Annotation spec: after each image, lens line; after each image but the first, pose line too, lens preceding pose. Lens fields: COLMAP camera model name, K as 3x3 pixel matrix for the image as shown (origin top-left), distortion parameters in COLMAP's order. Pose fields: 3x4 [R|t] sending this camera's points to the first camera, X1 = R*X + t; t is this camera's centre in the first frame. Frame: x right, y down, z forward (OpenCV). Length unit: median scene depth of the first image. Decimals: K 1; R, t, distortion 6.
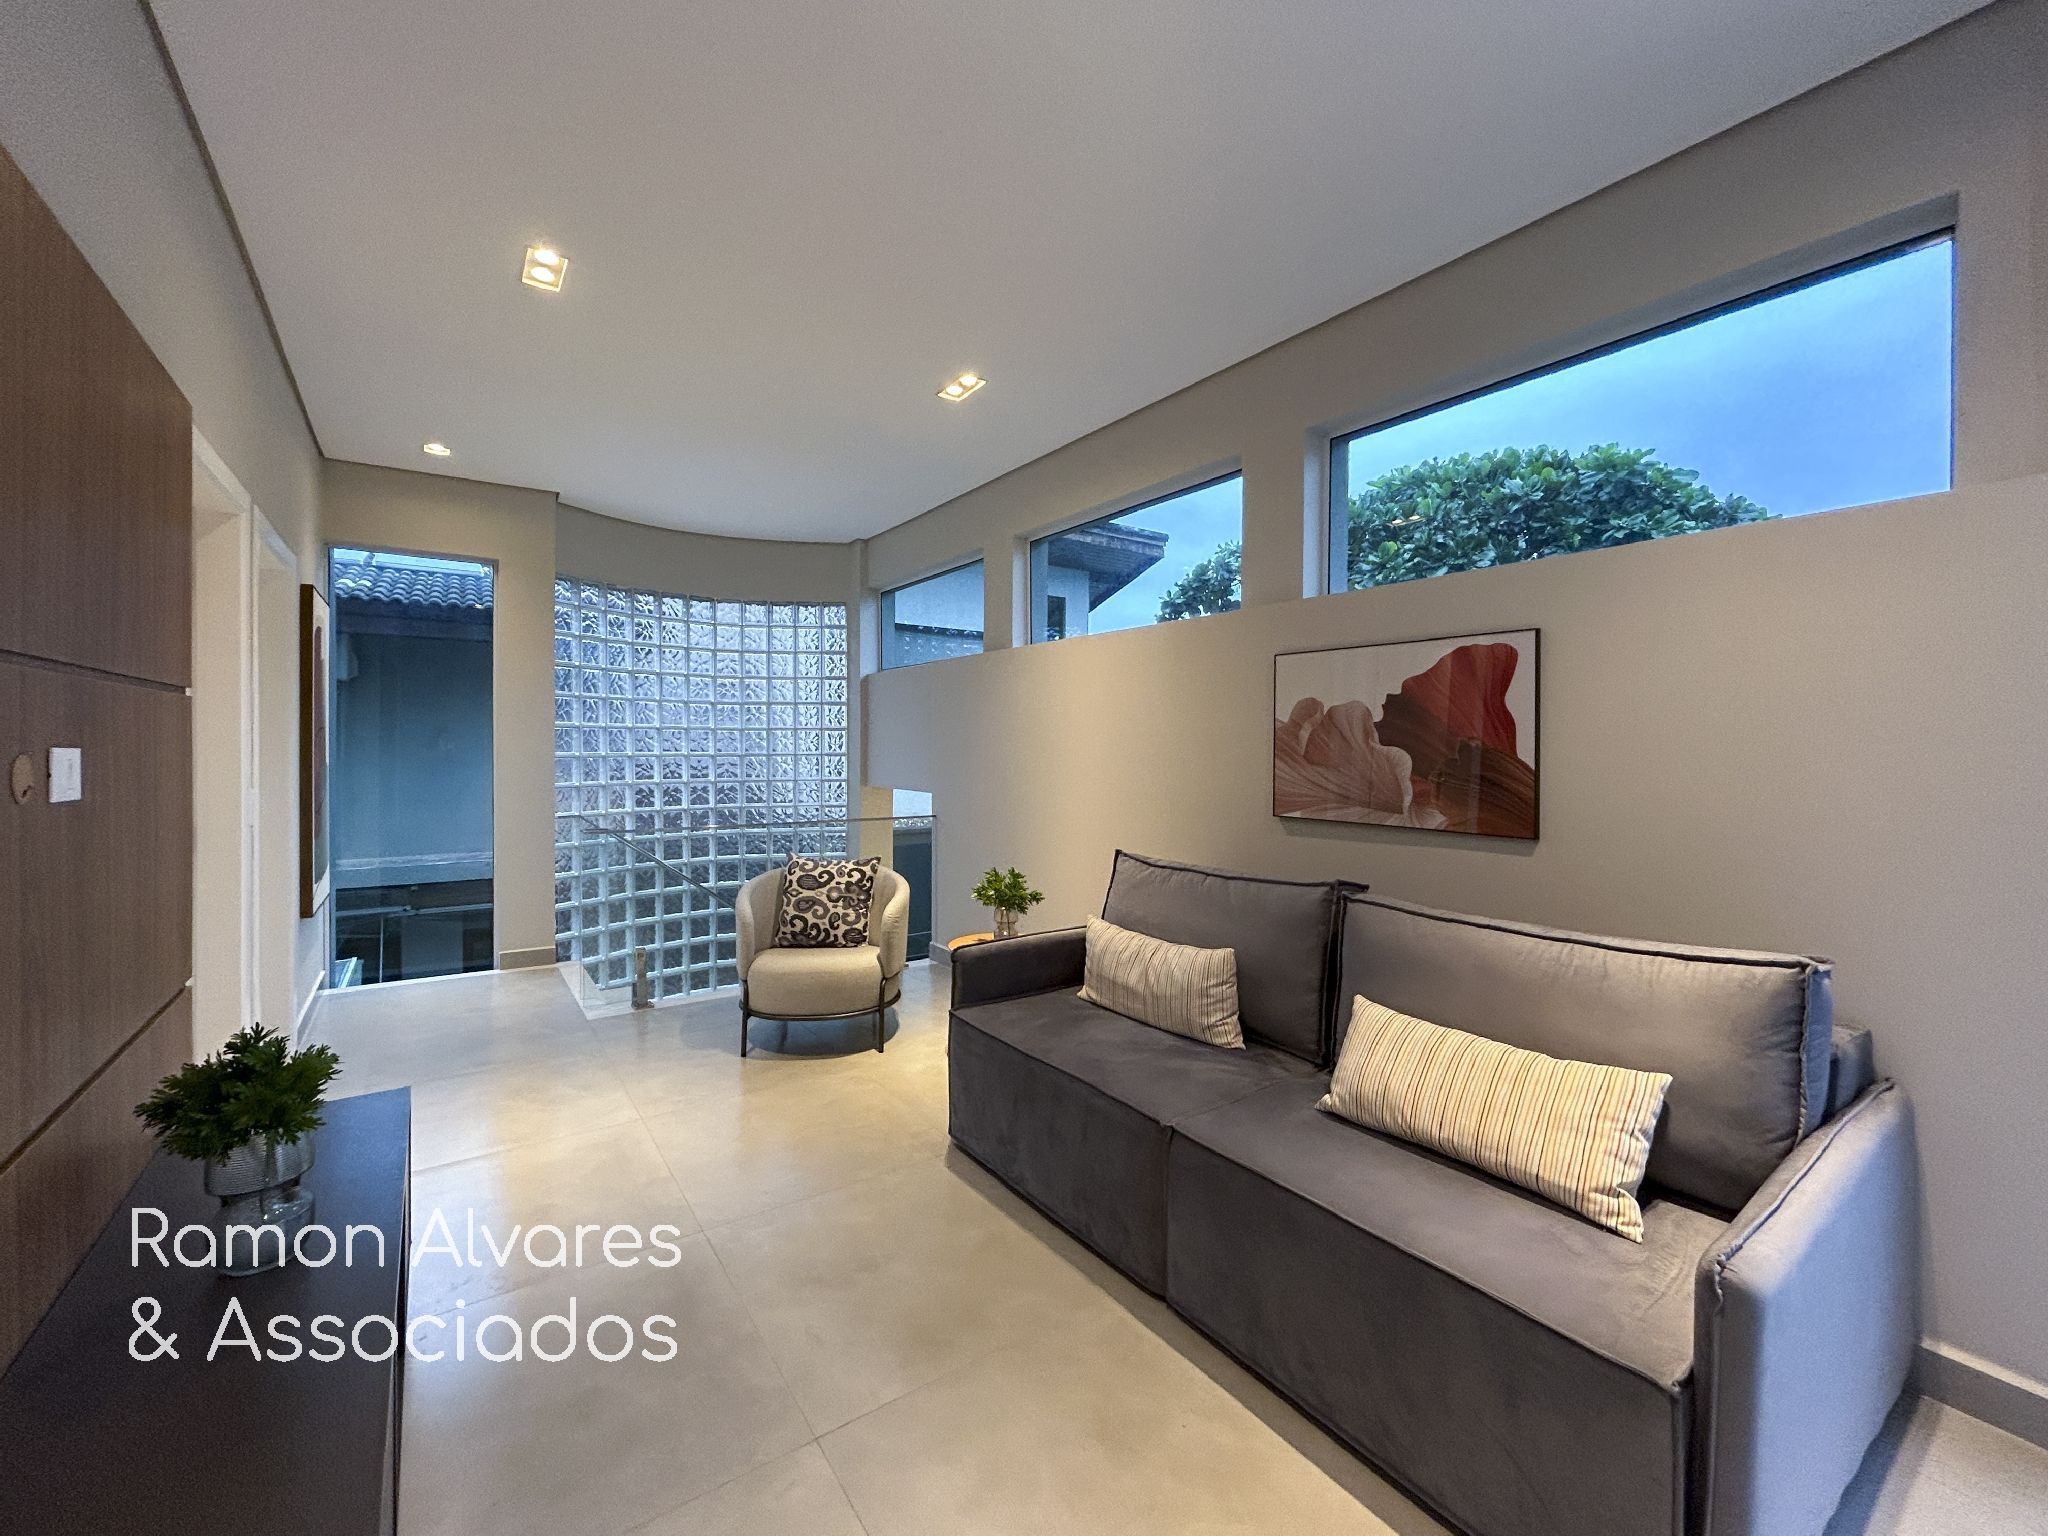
lens RADIAL K [[844.5, 0, 1029.3], [0, 844.5, 755.8], [0, 0, 1]] dist [-0.003473, 0.000118]
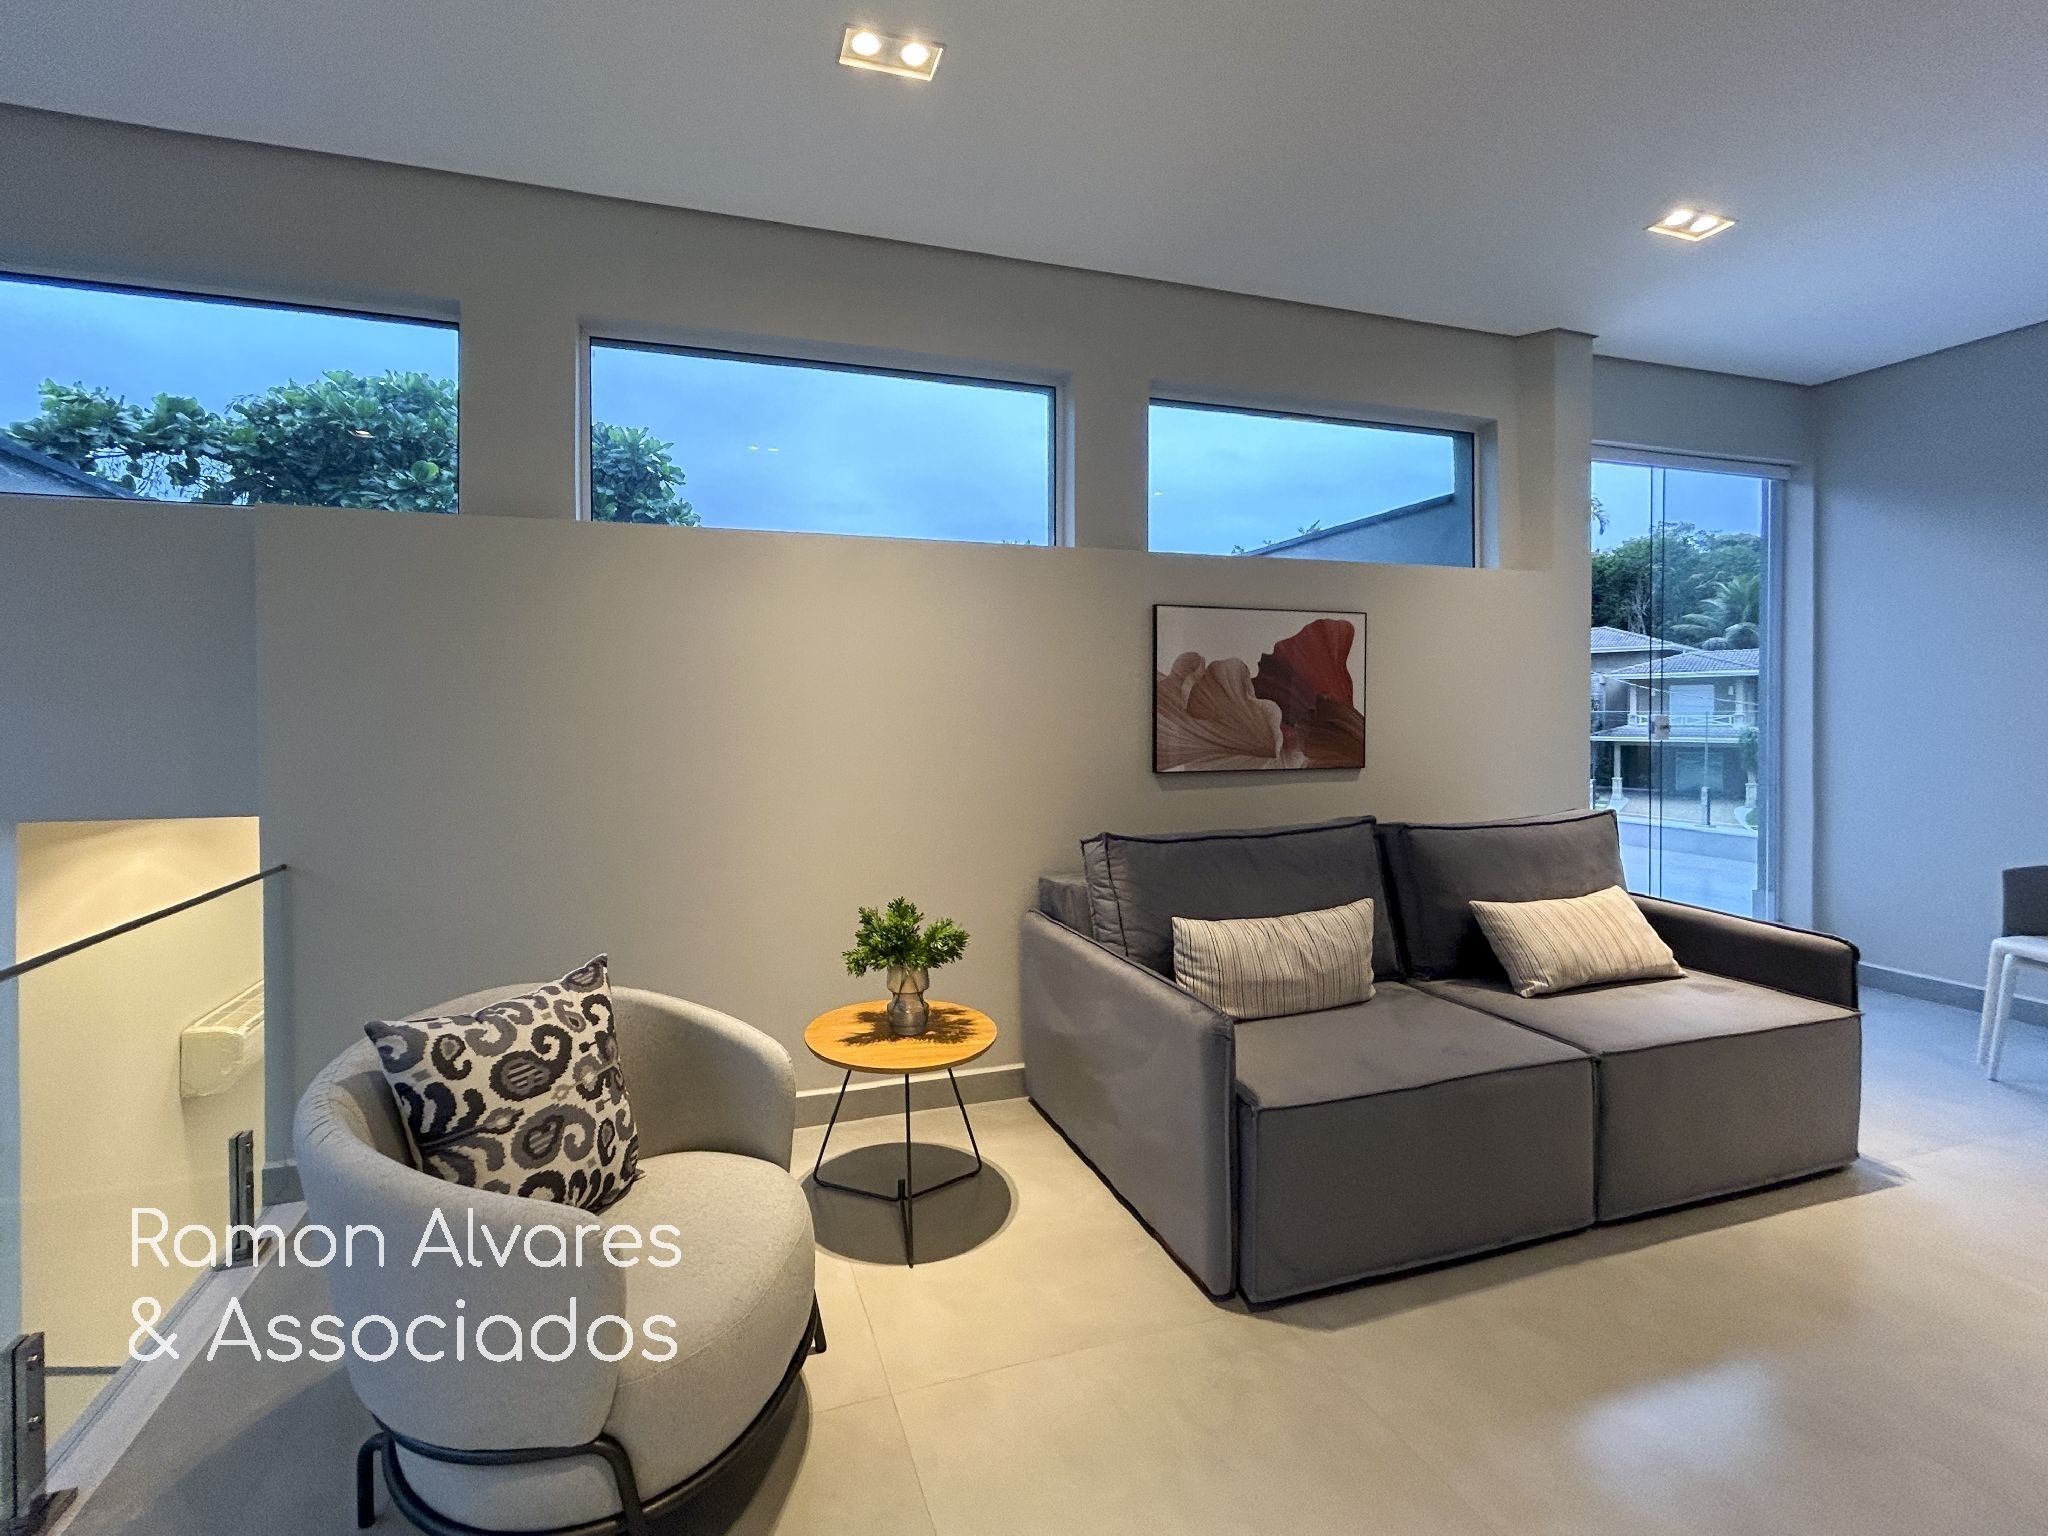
lens RADIAL K [[844.5, 0, 945.6], [0, 844.5, 719.5], [0, 0, 1]] dist [-0.003473, 0.000118]
pose [[0.322912, -0.015284, 0.946305, -0.783780], [0.017122, 0.999800, 0.010306, -0.003501], [-0.946274, 0.012875, 0.323110, 1.031591]]
